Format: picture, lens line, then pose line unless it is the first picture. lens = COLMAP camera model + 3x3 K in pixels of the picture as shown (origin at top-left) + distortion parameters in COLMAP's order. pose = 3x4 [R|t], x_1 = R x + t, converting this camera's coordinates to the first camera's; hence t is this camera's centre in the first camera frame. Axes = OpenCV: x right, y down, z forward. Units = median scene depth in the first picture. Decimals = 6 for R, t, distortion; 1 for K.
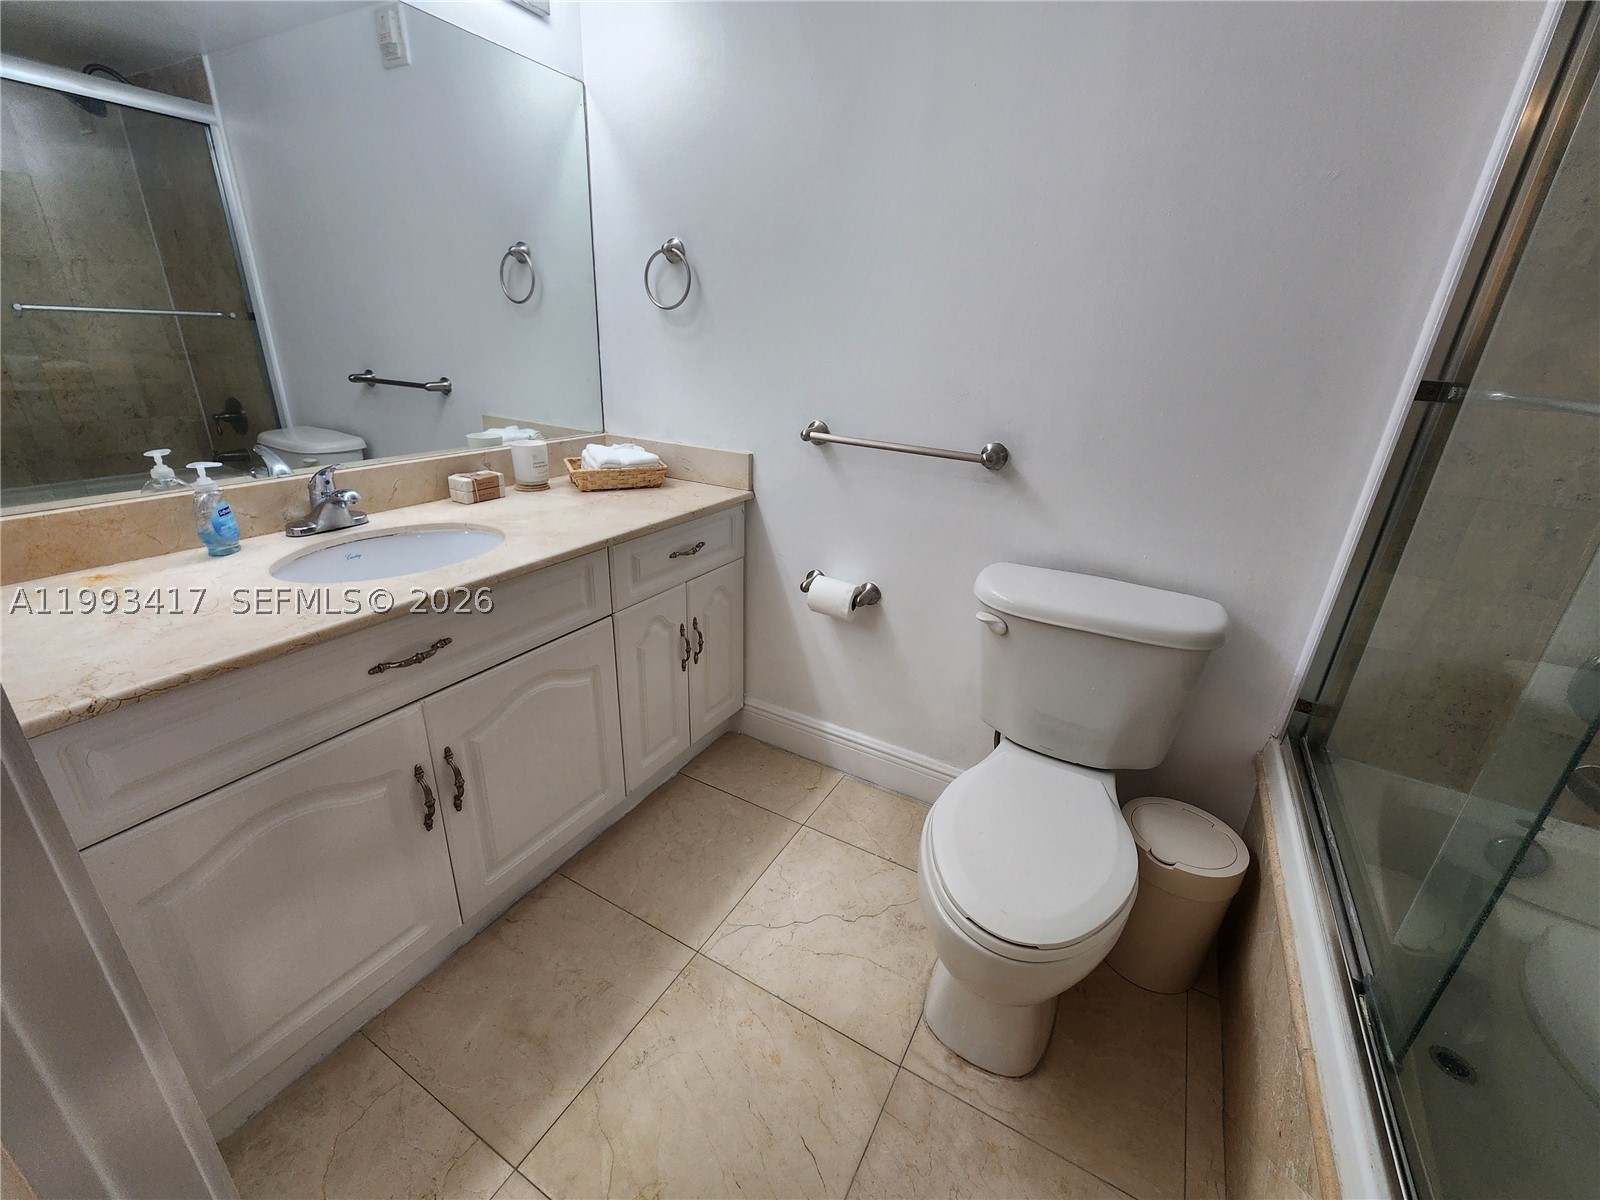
lens RADIAL K [[654.0, 0, 799.0], [0, 654.0, 599.9], [0, 0, 1]] dist [0.000374, 0.000466]
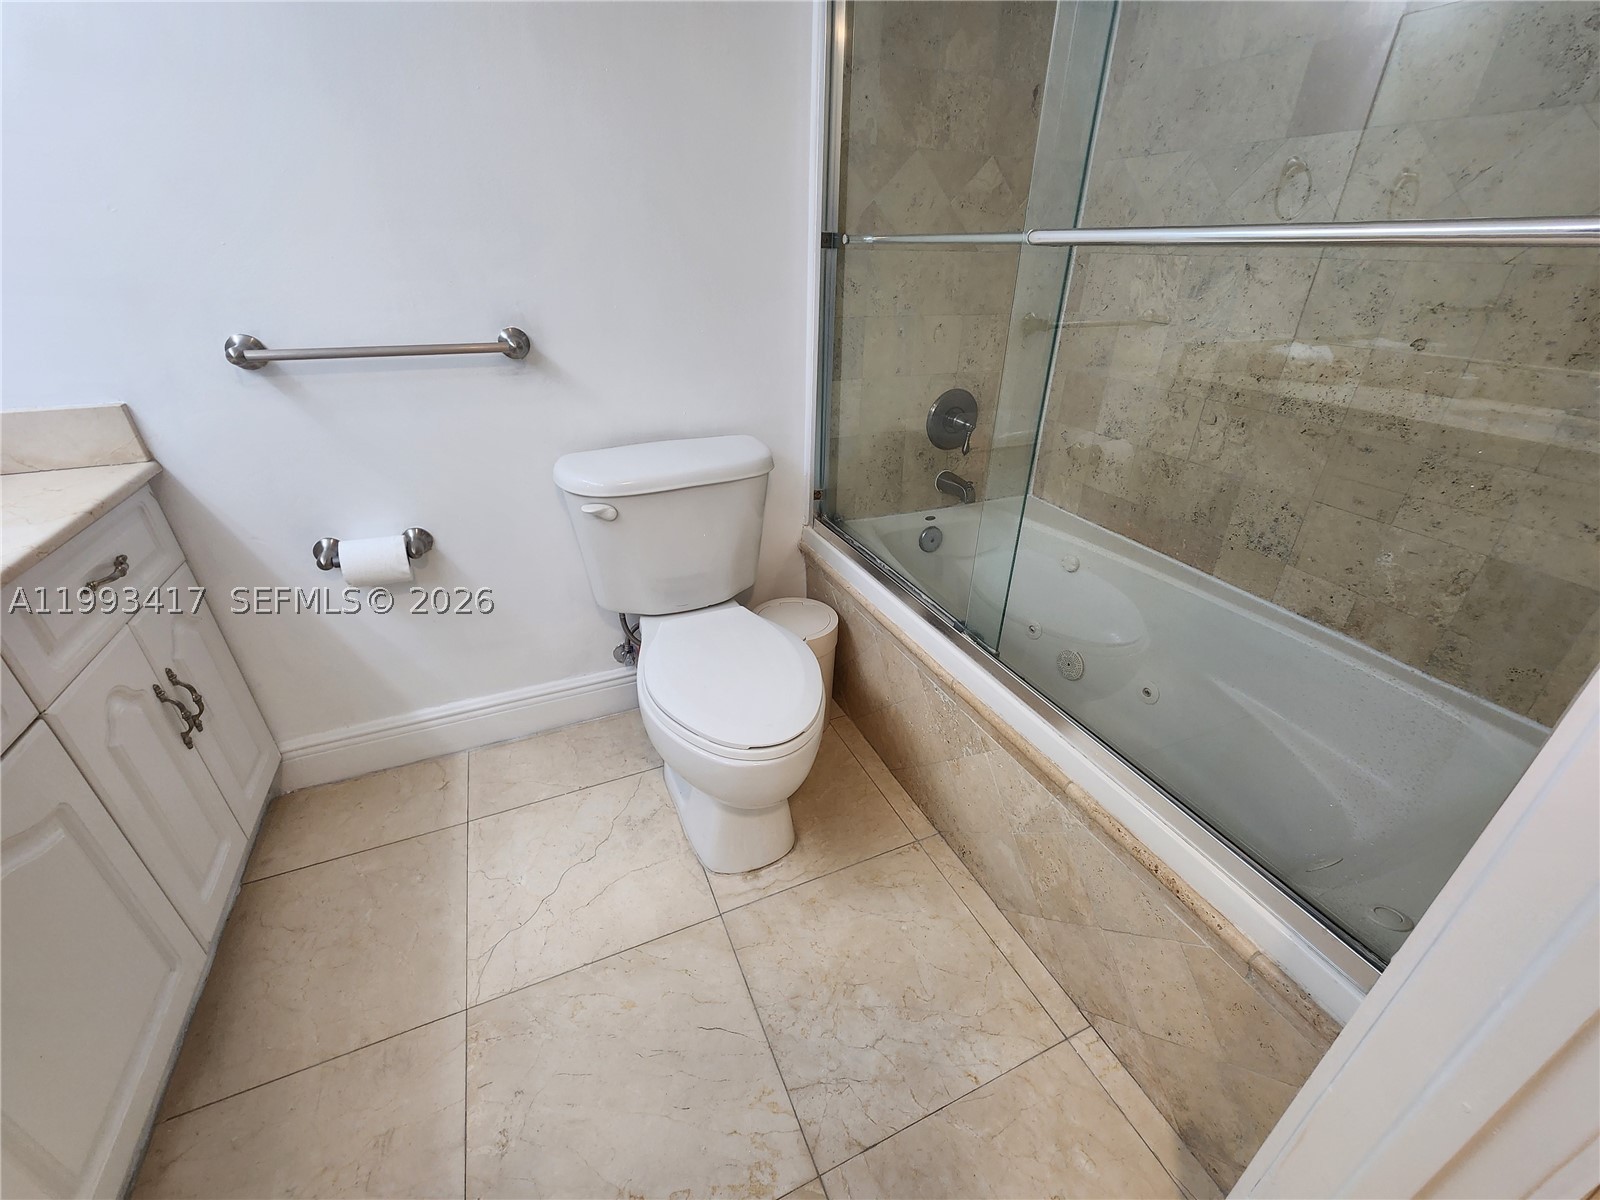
lens RADIAL K [[654.0, 0, 799.3], [0, 654.0, 601.6], [0, 0, 1]] dist [0.000374, 0.000466]
pose [[0.602312, -0.413289, 0.682944, -0.237423], [0.315939, 0.909101, 0.271511, -0.014354], [-0.733078, 0.052234, 0.678136, 0.108187]]
